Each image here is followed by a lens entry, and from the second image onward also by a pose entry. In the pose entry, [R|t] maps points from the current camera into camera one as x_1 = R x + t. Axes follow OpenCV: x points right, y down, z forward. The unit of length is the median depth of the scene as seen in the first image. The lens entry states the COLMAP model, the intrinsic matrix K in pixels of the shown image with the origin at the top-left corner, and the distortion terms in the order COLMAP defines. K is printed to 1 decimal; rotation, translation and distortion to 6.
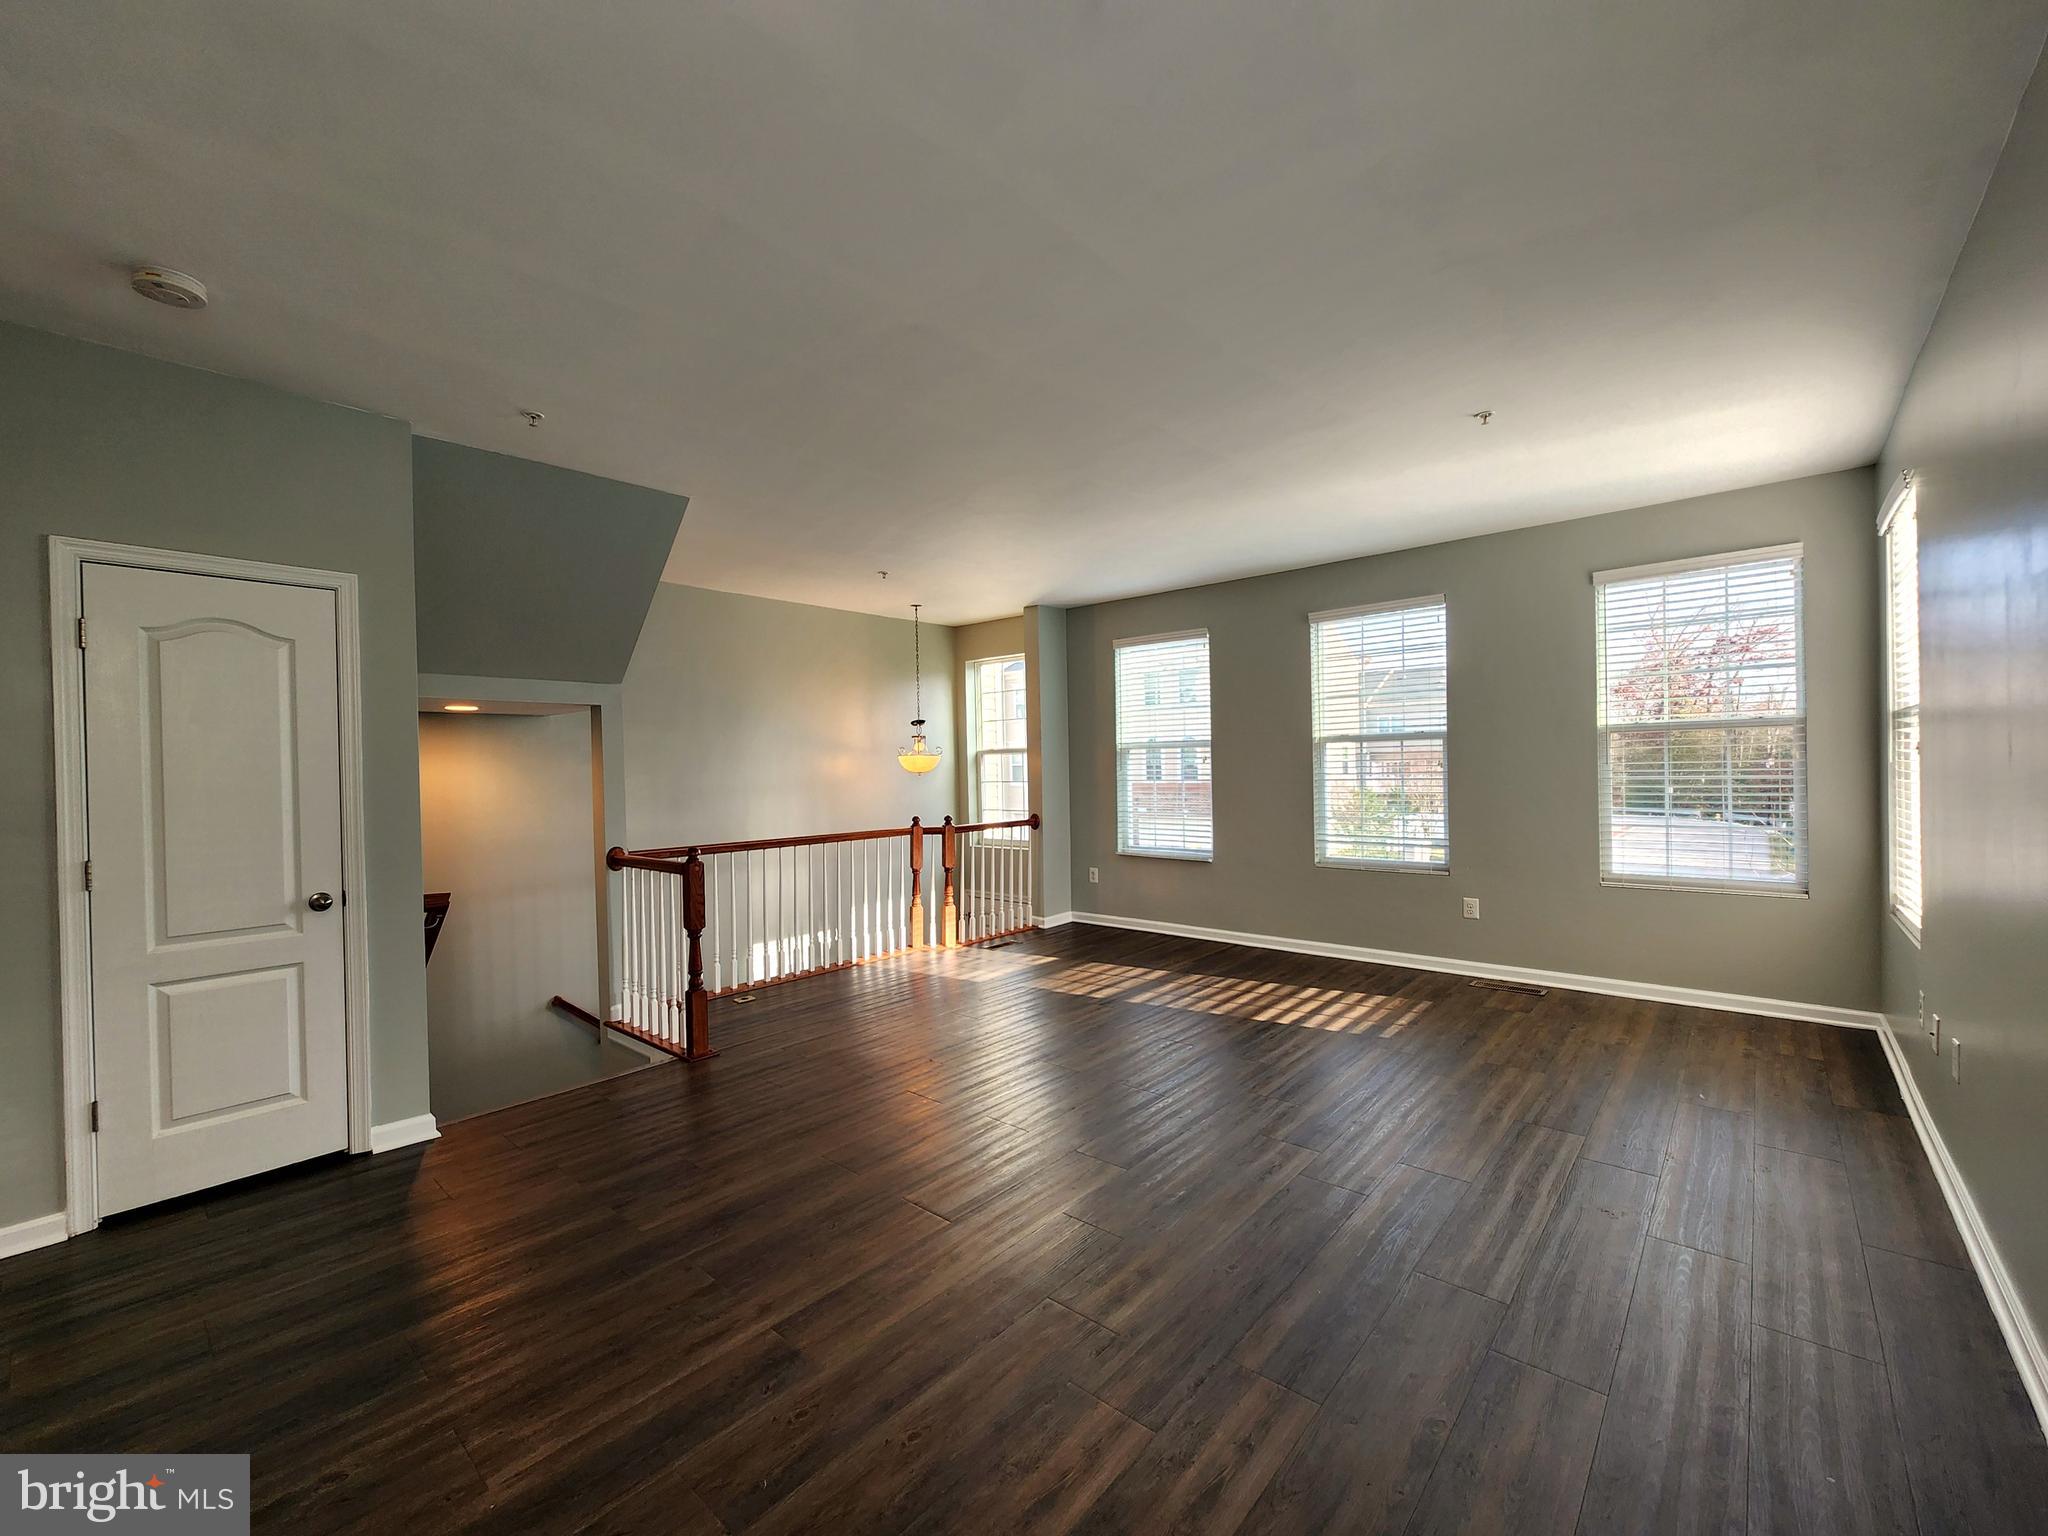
lens RADIAL K [[842.4, 0, 1035.8], [0, 842.4, 769.8], [0, 0, 1]] dist [-0.002848, -0.000313]
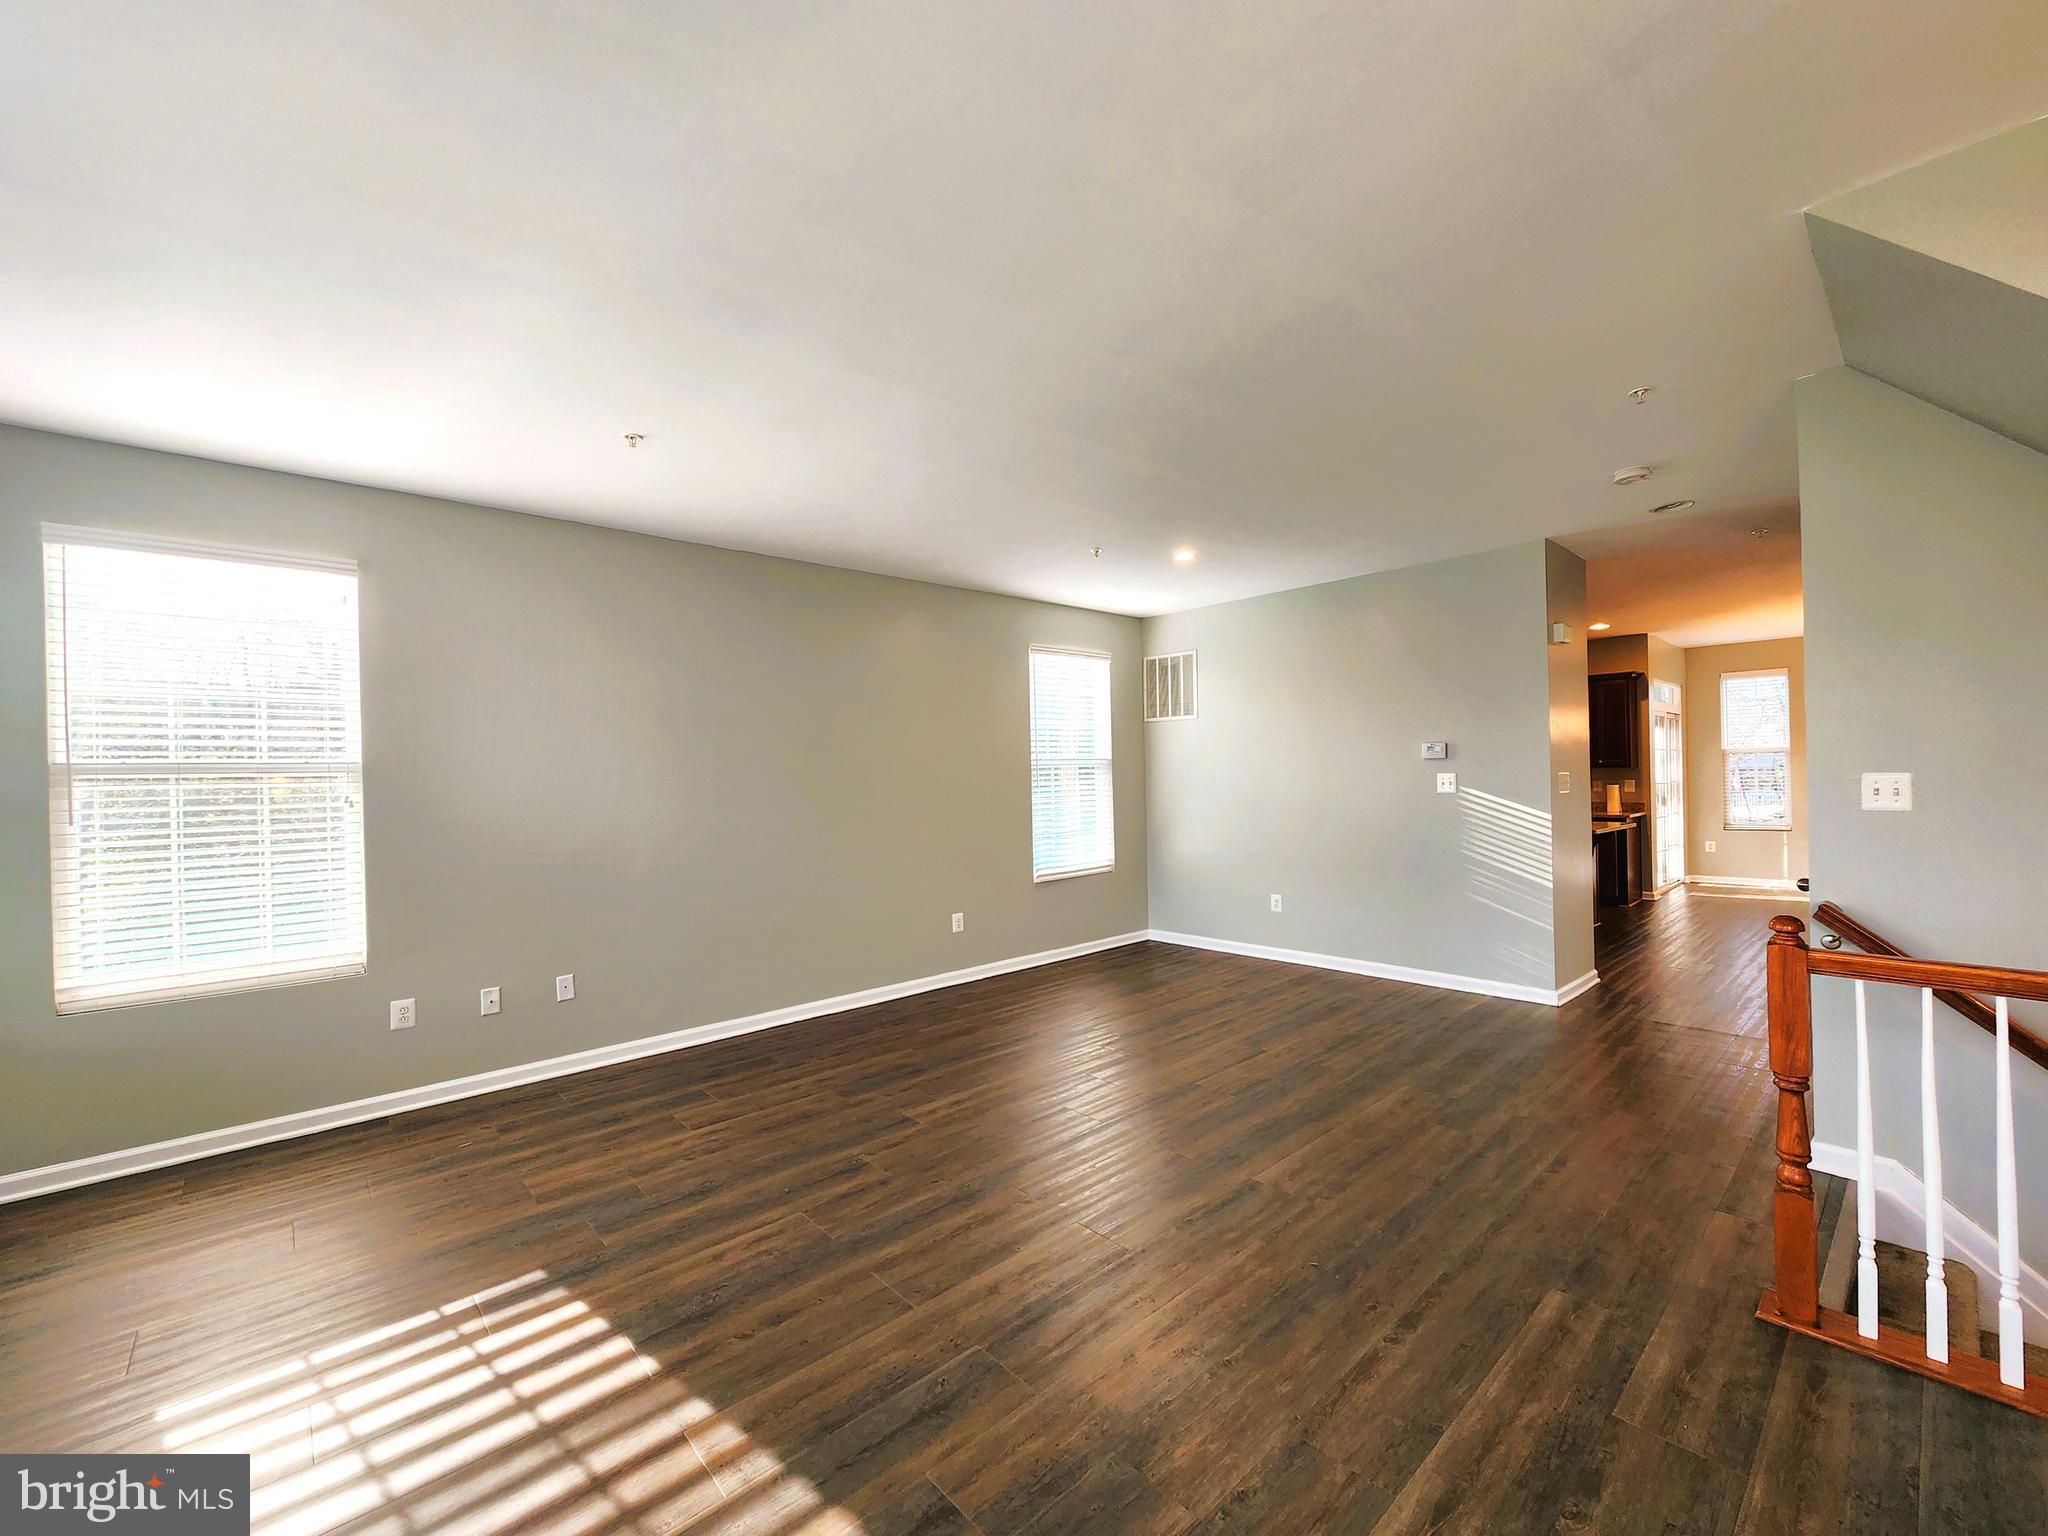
lens RADIAL K [[835.5, 0, 1036.1], [0, 835.5, 776.5], [0, 0, 1]] dist [-0.003064, 0.000289]
pose [[-0.992465, 0.040940, 0.115489, -0.013704], [0.041243, 0.999149, 0.000233, -0.019180], [-0.115381, 0.004994, -0.993309, 2.336829]]
